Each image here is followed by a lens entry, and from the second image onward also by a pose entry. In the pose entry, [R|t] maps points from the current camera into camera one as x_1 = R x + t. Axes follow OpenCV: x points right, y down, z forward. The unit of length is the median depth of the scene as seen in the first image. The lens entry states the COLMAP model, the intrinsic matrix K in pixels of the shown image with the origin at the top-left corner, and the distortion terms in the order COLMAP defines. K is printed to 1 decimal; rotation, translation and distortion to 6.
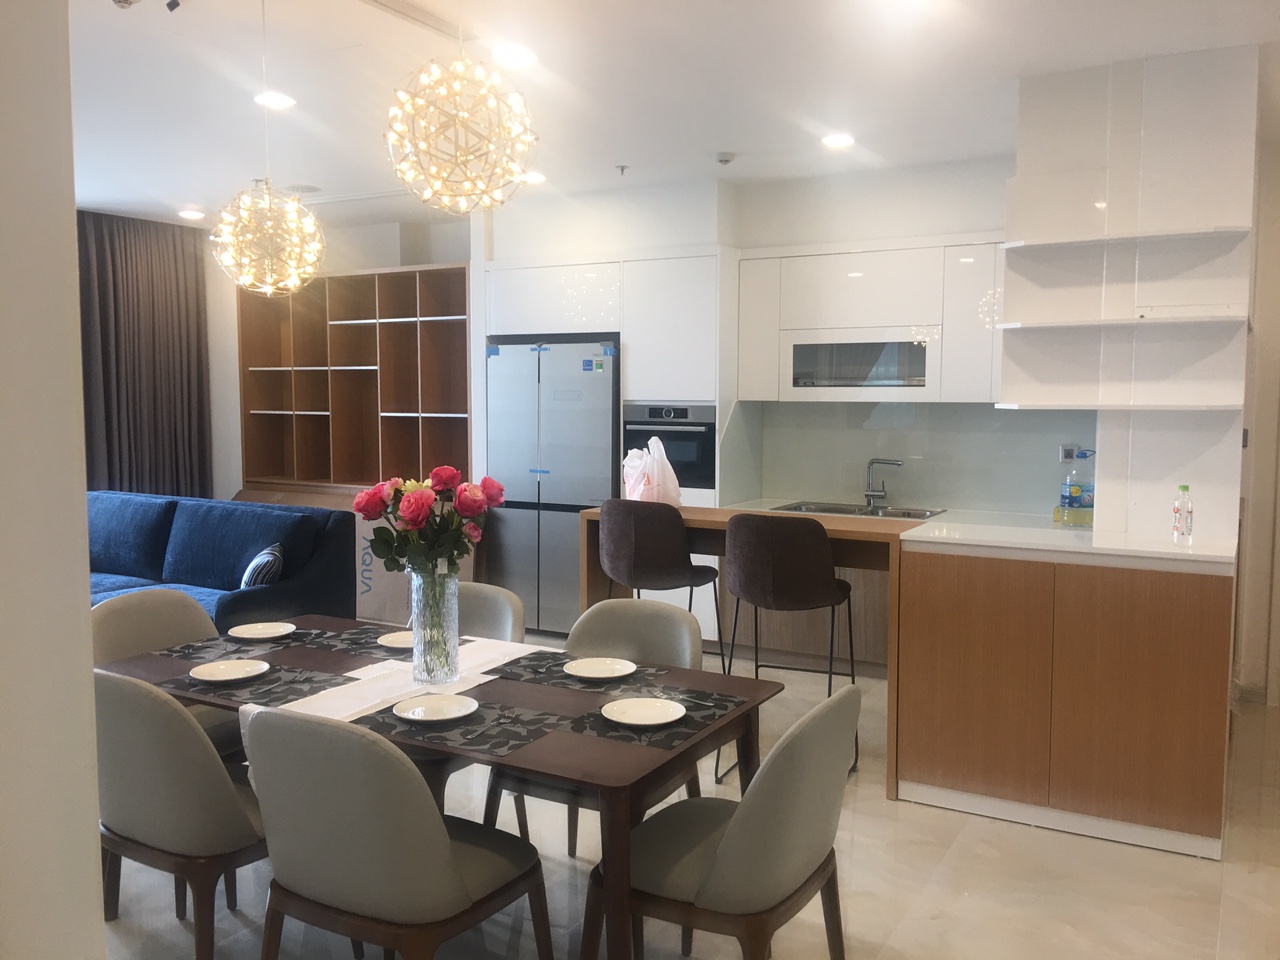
lens RADIAL K [[1004.8, 0, 640.0], [0, 1004.8, 480.0], [0, 0, 1]] dist [0.008486, 0.001244]
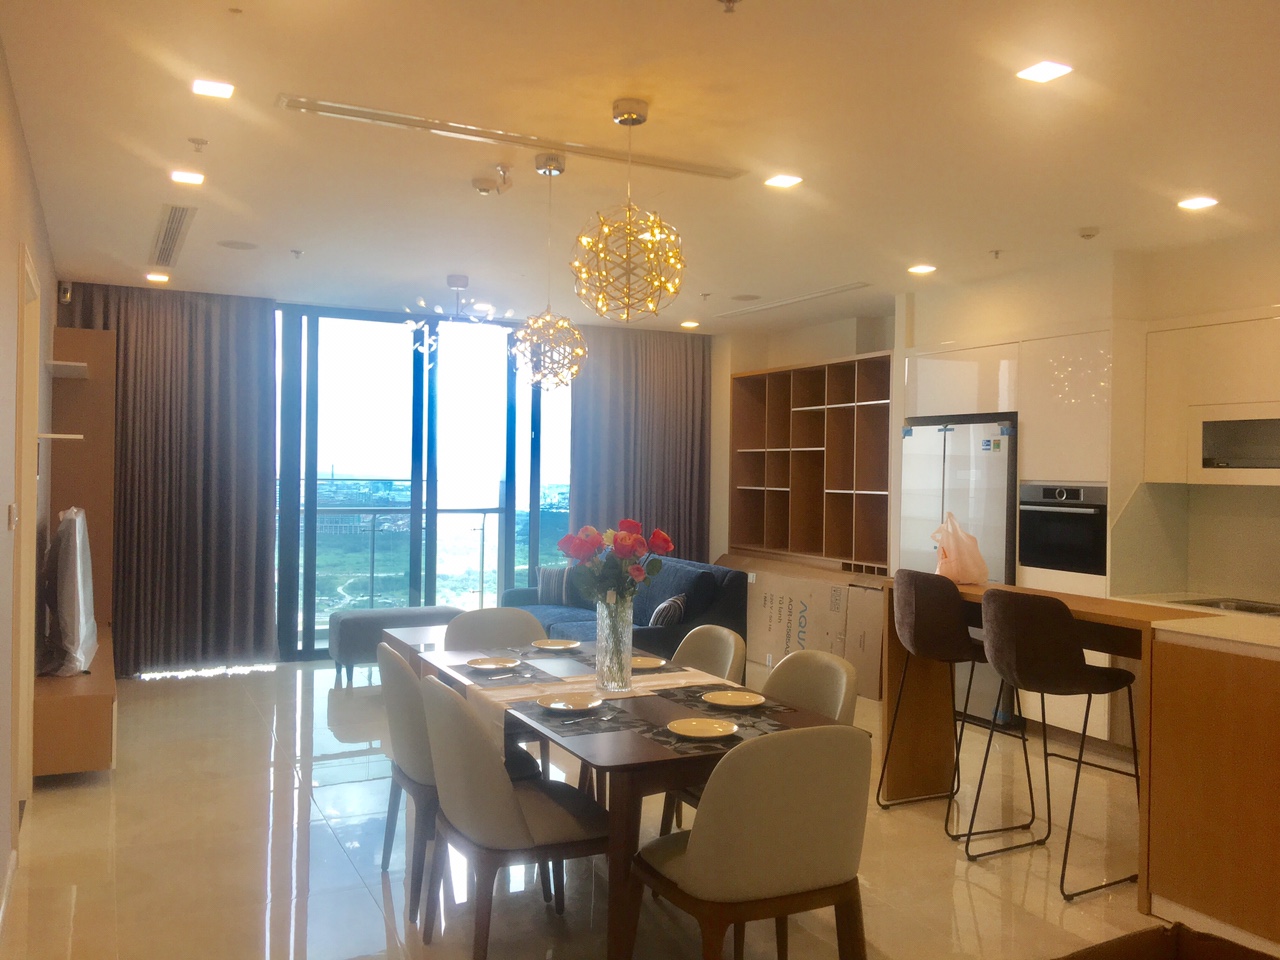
lens RADIAL K [[1090.9, 0, 640.0], [0, 1090.9, 480.0], [0, 0, 1]] dist [-0.067711, -0.000987]
pose [[0.781574, 0.013838, -0.623659, 0.354237], [-0.068539, 0.995606, -0.063804, 0.013261], [0.620035, 0.092612, 0.779089, -0.052760]]
